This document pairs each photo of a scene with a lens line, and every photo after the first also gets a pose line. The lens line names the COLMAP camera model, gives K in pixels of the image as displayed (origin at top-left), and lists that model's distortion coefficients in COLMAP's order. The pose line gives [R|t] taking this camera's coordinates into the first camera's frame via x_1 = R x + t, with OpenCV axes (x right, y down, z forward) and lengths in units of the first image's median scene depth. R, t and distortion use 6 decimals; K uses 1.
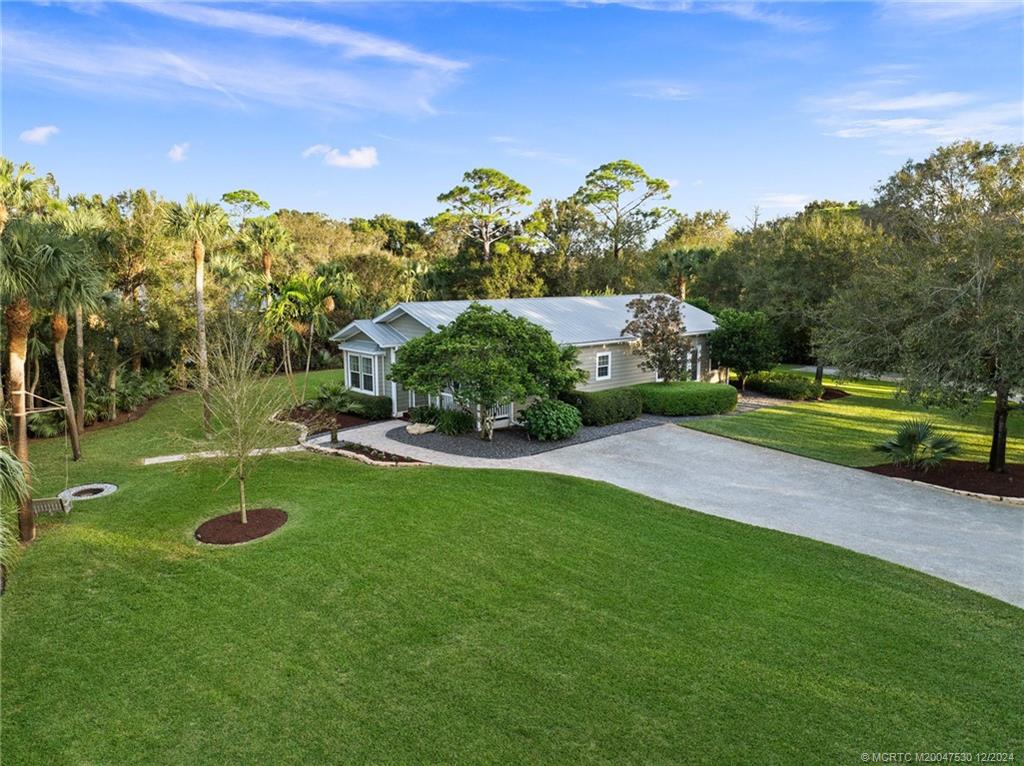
lens RADIAL K [[722.8, 0, 512.0], [0, 722.8, 383.0], [0, 0, 1]] dist [-0.016521, -0.046591]
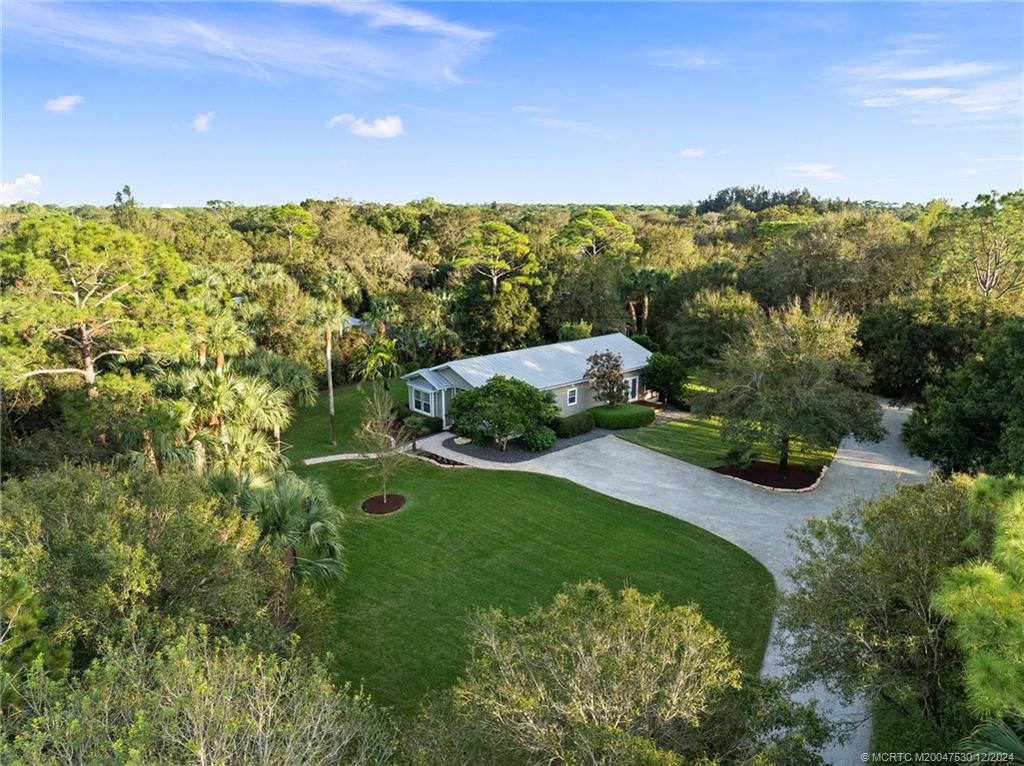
lens RADIAL K [[722.8, 0, 512.0], [0, 722.8, 383.0], [0, 0, 1]] dist [-0.016521, -0.046591]
pose [[0.999986, 0.001041, 0.005129, -0.017617], [-0.001470, 0.996434, 0.084365, -0.206802], [-0.005023, -0.084372, 0.996422, -0.657442]]
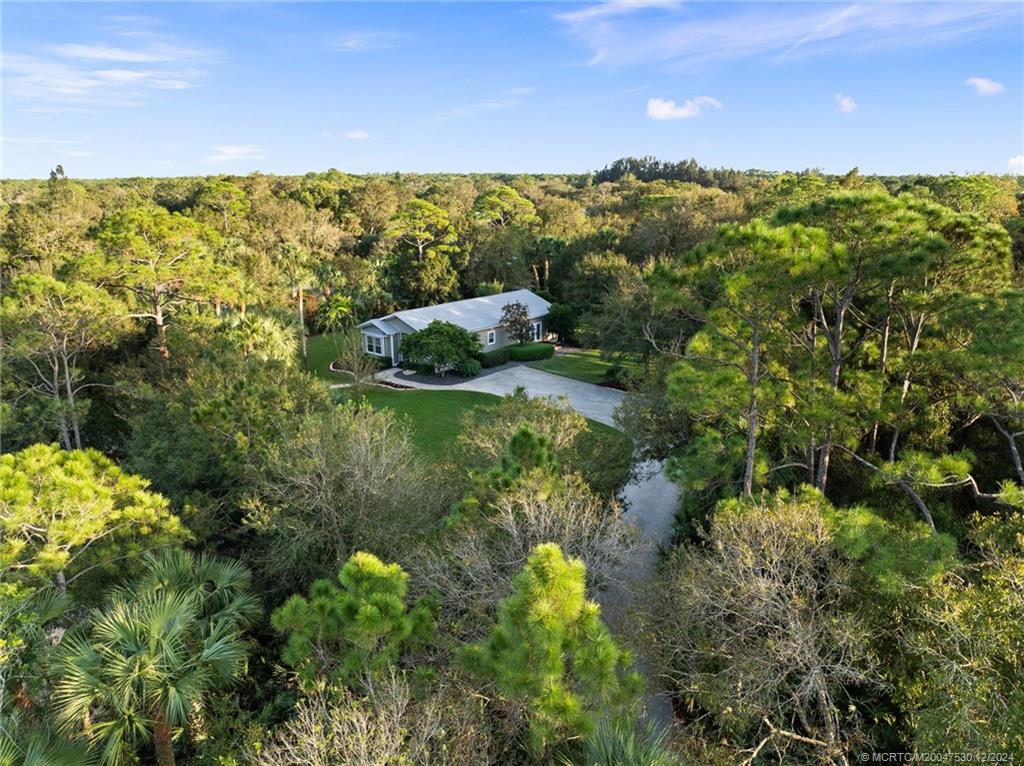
lens RADIAL K [[722.8, 0, 512.0], [0, 722.8, 383.0], [0, 0, 1]] dist [-0.016521, -0.046591]
pose [[0.990560, -0.038070, 0.131691, -0.103121], [0.021222, 0.991670, 0.127046, -0.171661], [-0.135430, -0.123052, 0.983116, -1.174423]]
